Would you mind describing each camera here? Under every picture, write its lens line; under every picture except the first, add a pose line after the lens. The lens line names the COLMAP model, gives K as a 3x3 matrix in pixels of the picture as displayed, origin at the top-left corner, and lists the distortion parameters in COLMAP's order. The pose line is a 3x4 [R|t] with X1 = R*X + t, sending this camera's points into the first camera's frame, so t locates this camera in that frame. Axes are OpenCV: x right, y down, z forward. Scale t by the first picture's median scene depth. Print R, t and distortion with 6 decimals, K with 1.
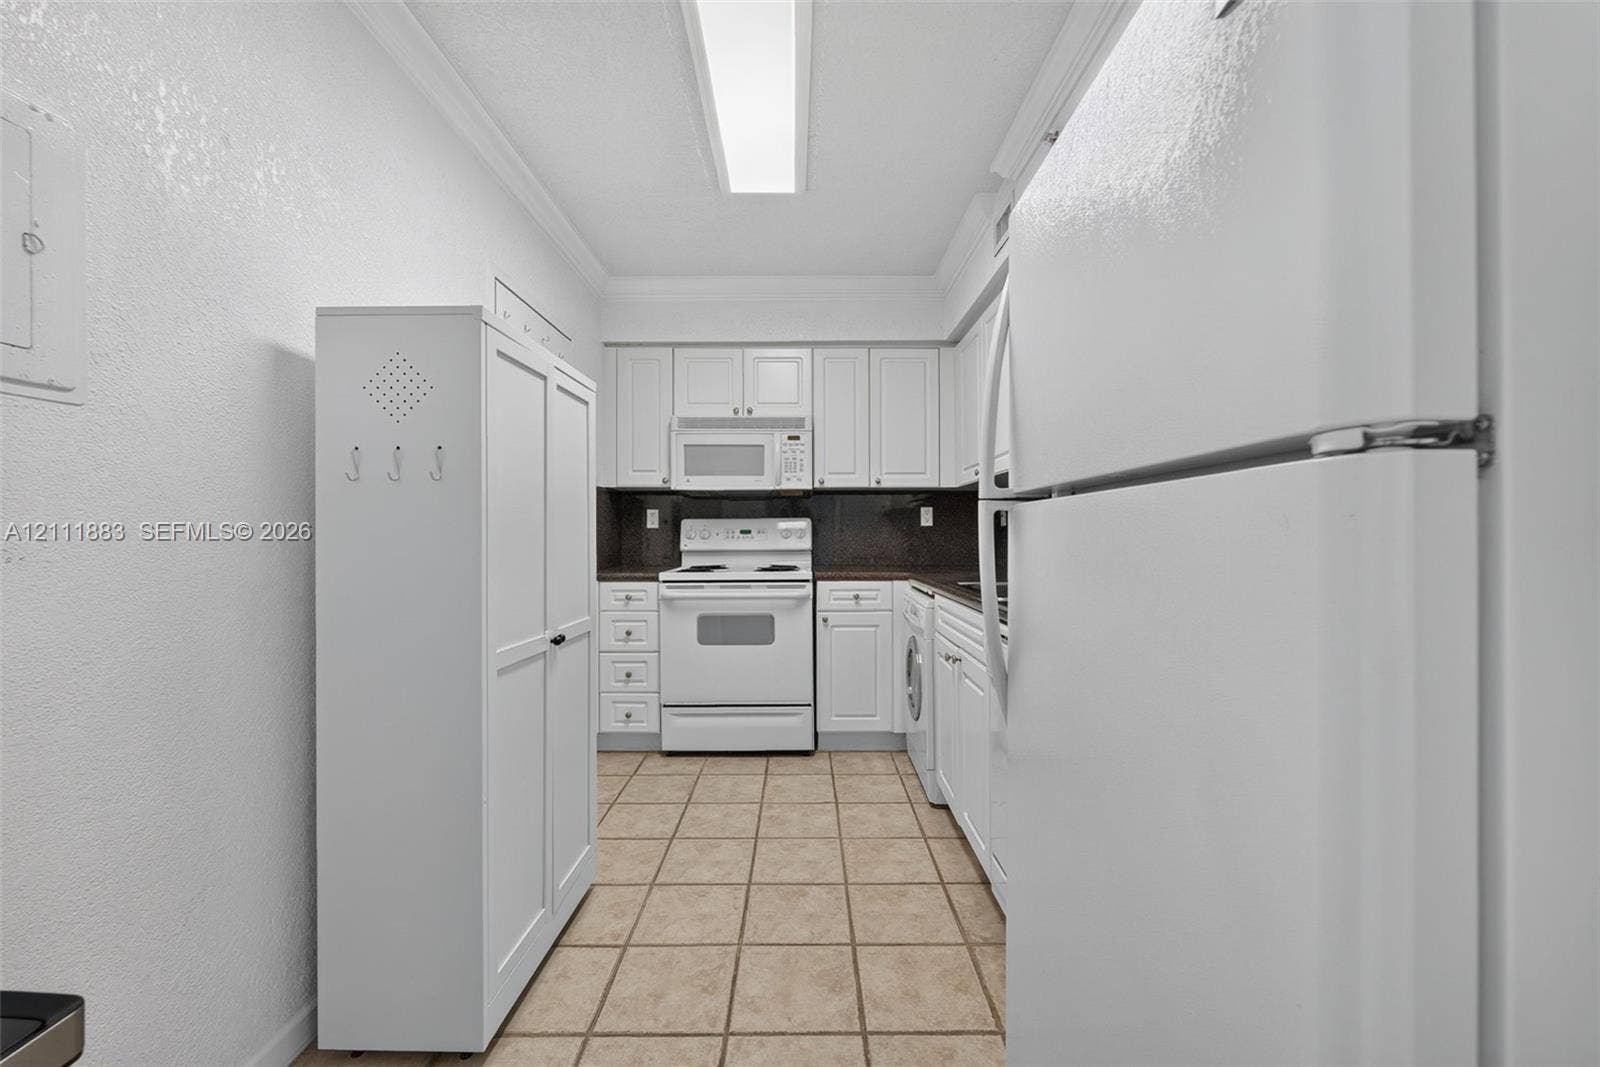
lens RADIAL K [[648.2, 0, 798.1], [0, 648.2, 538.5], [0, 0, 1]] dist [-0.002362, 0.000684]
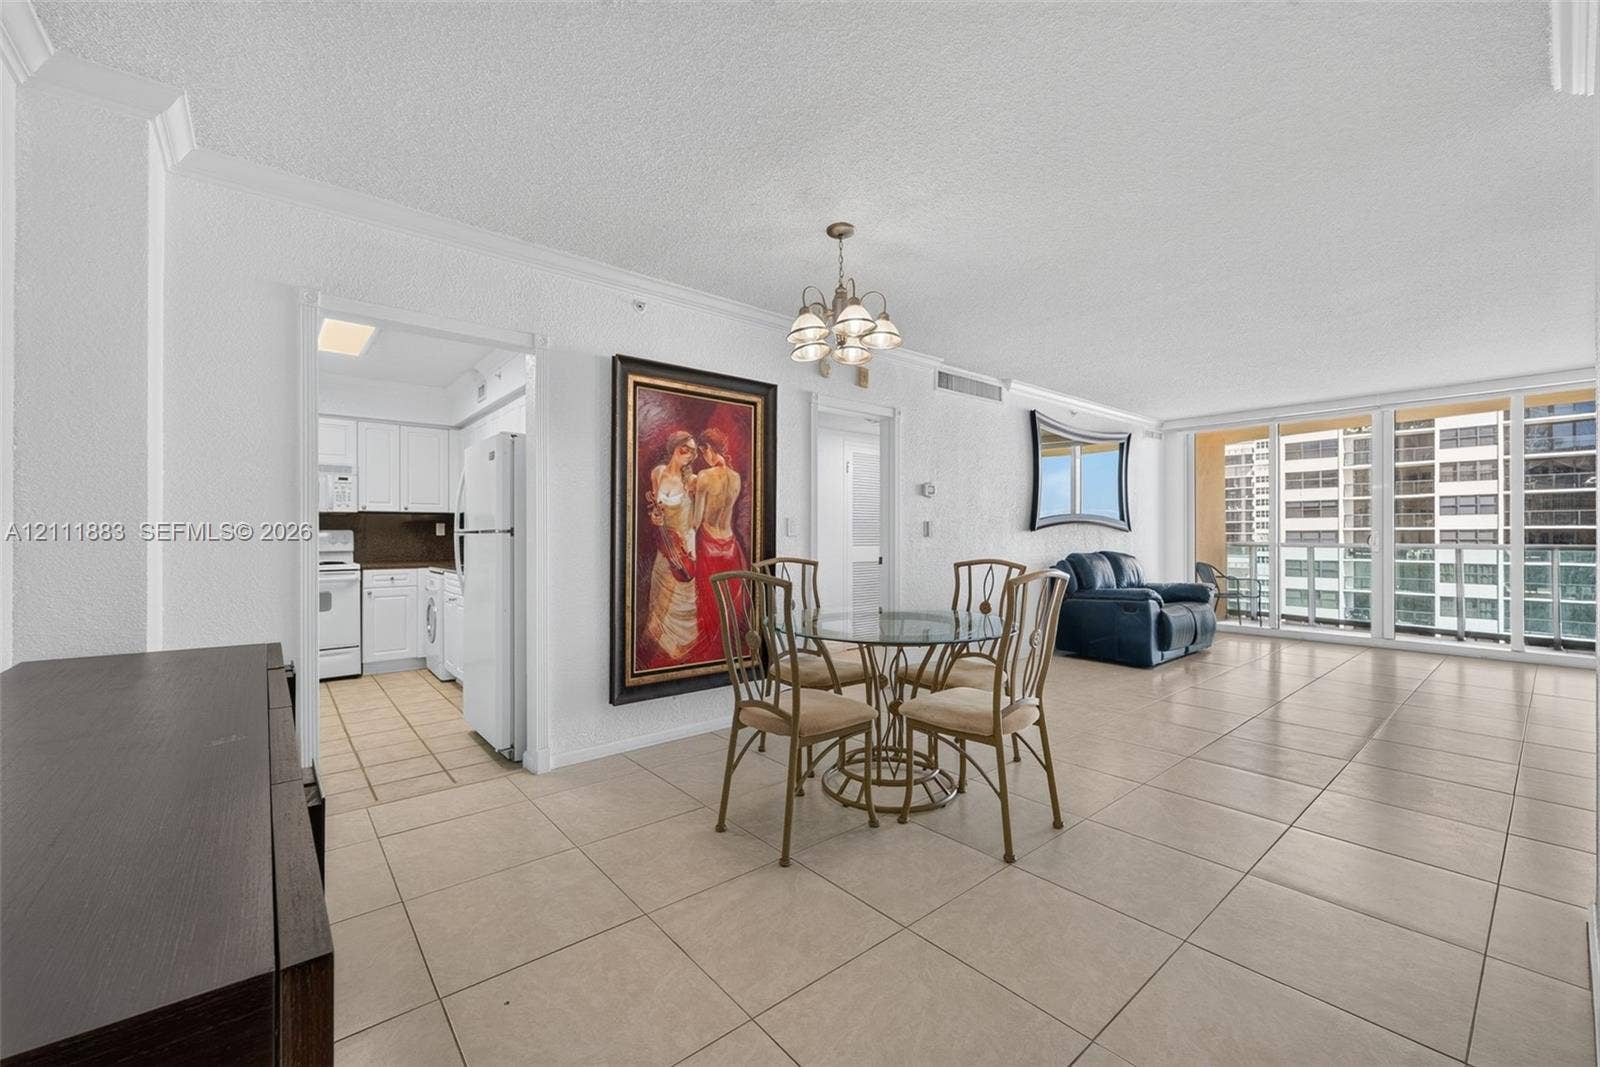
lens RADIAL K [[648.2, 0, 805.6], [0, 648.2, 539.7], [0, 0, 1]] dist [-0.002362, 0.000684]
pose [[0.772248, 0.003437, 0.635312, -0.135528], [-0.001672, 0.999993, -0.003378, -0.006153], [-0.635319, 0.001547, 0.772249, -0.892289]]
